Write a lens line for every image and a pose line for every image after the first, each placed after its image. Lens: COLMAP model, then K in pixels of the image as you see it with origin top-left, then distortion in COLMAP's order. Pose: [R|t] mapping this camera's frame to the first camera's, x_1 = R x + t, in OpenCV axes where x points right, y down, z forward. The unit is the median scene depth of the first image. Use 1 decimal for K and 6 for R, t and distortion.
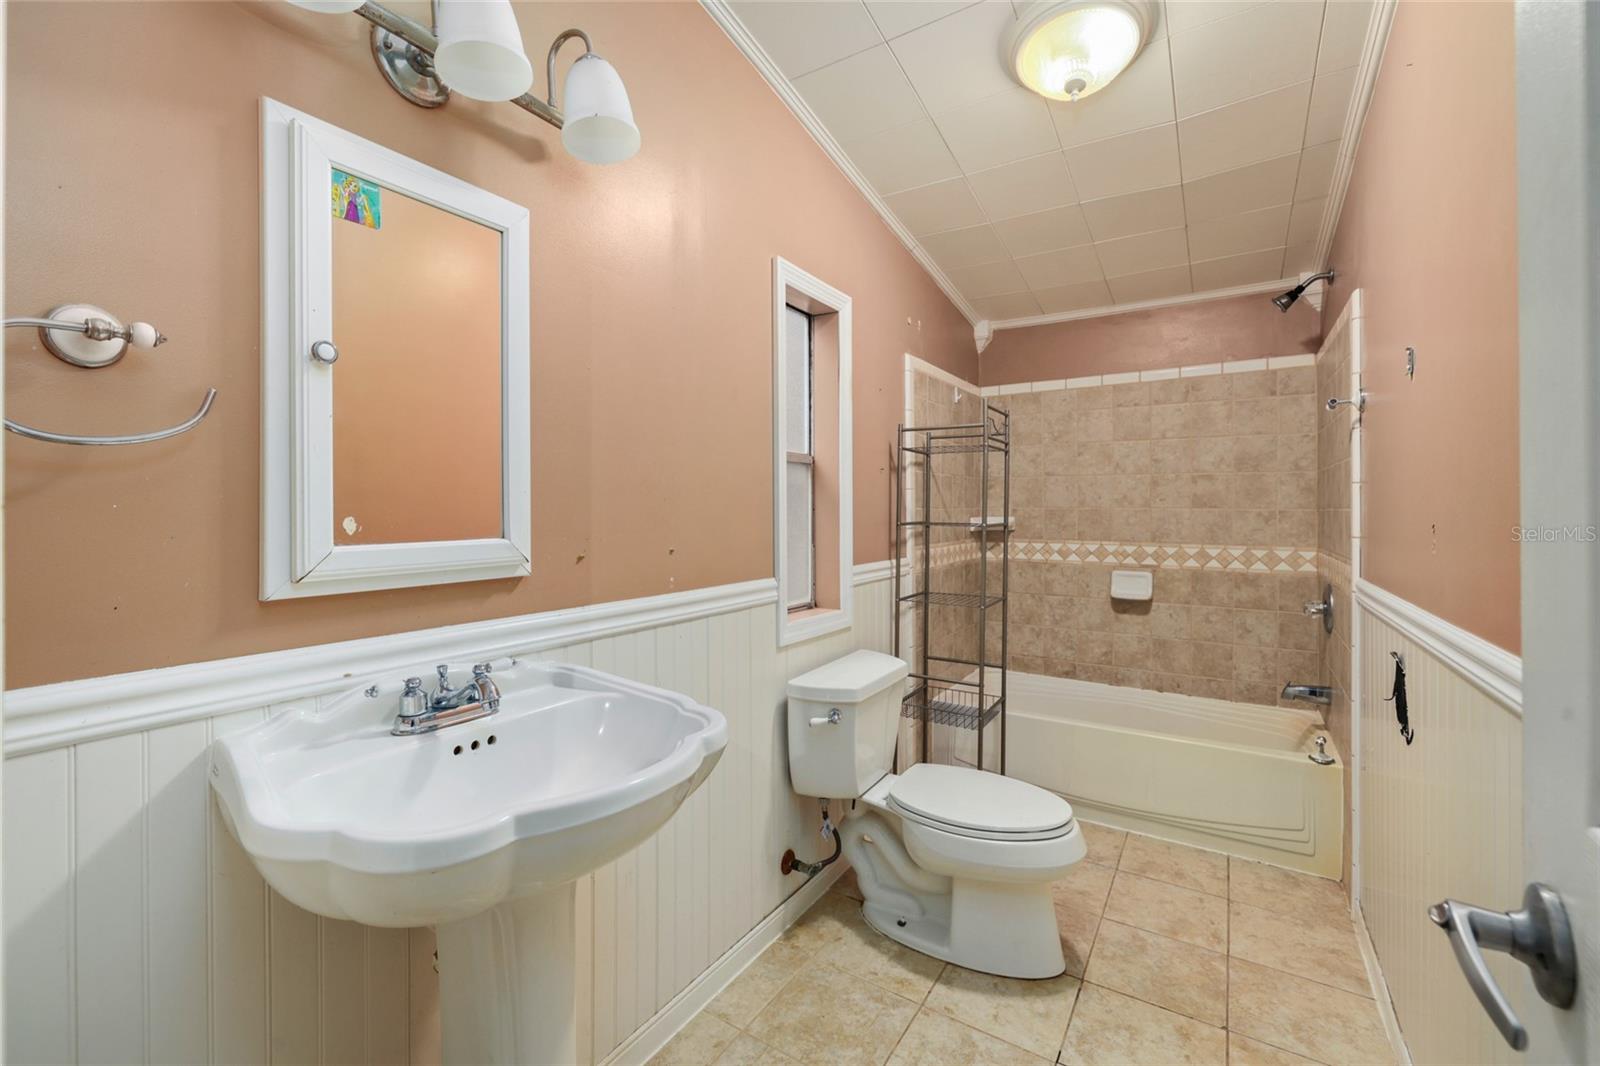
lens RADIAL K [[670.7, 0, 790.8], [0, 670.7, 507.9], [0, 0, 1]] dist [-0.003347, 0.001005]
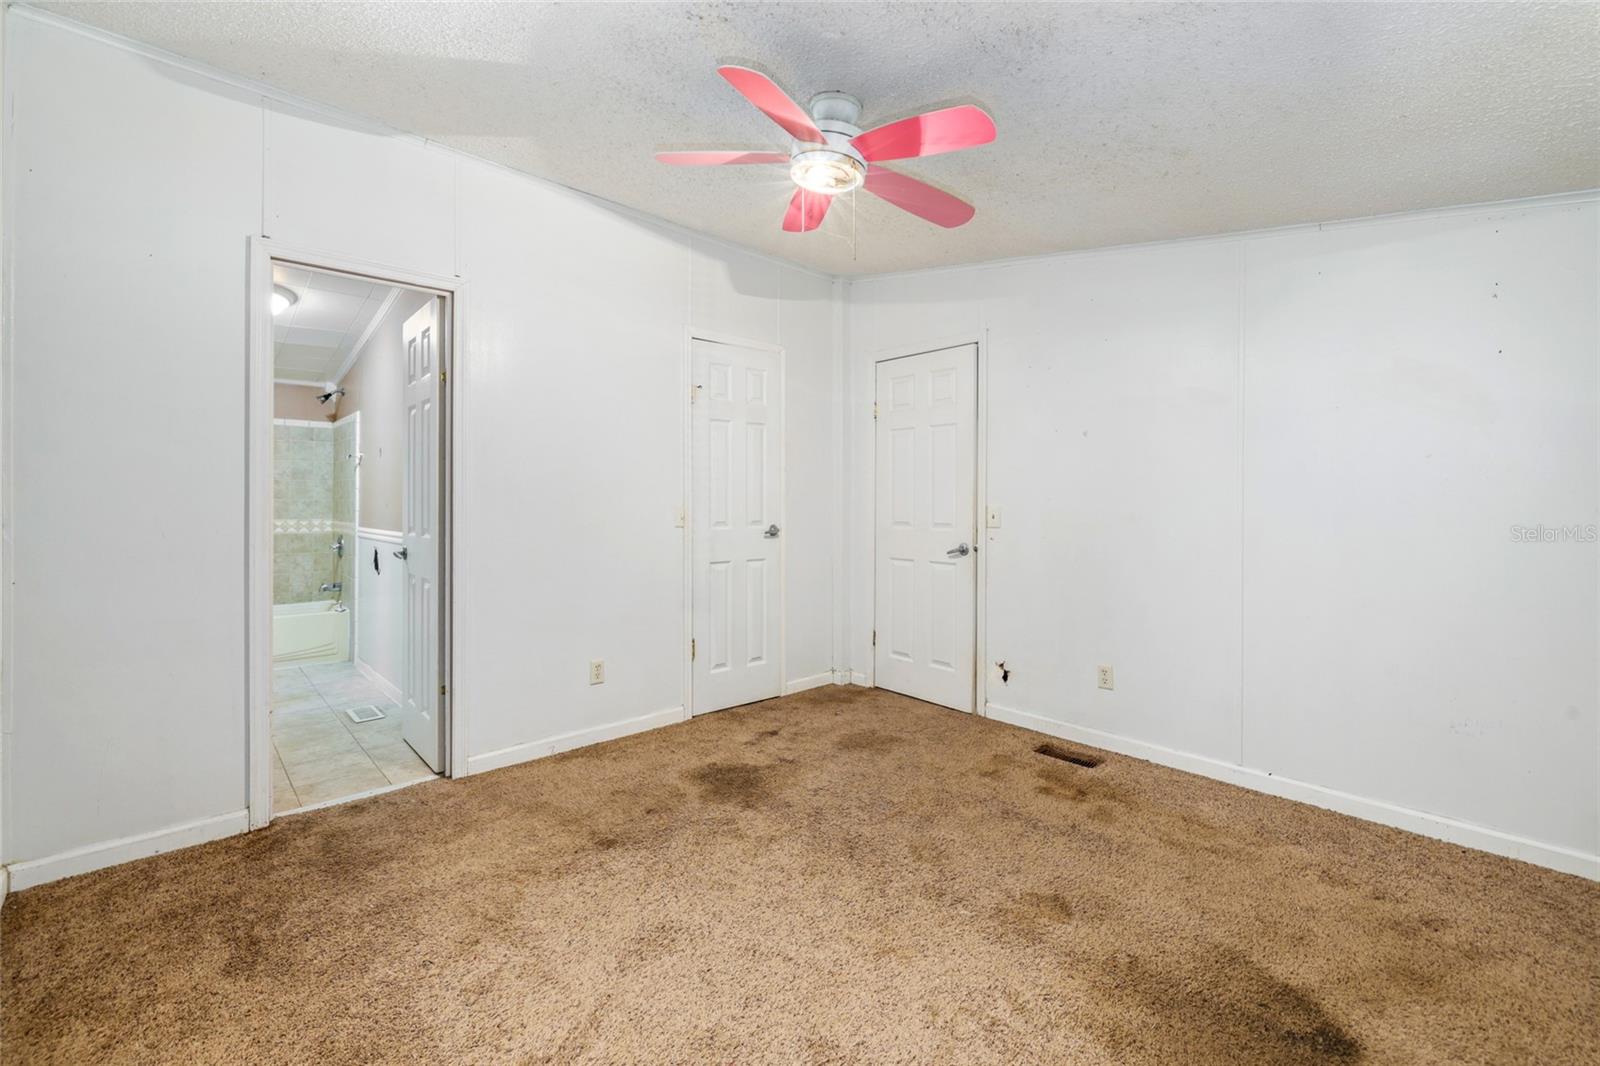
lens RADIAL K [[670.7, 0, 780.8], [0, 670.7, 499.7], [0, 0, 1]] dist [-0.003347, 0.001005]
pose [[0.248784, 0.004910, 0.968547, -0.823991], [-0.003571, 0.999985, -0.004152, 0.005528], [-0.968552, -0.002425, 0.248798, -0.800698]]
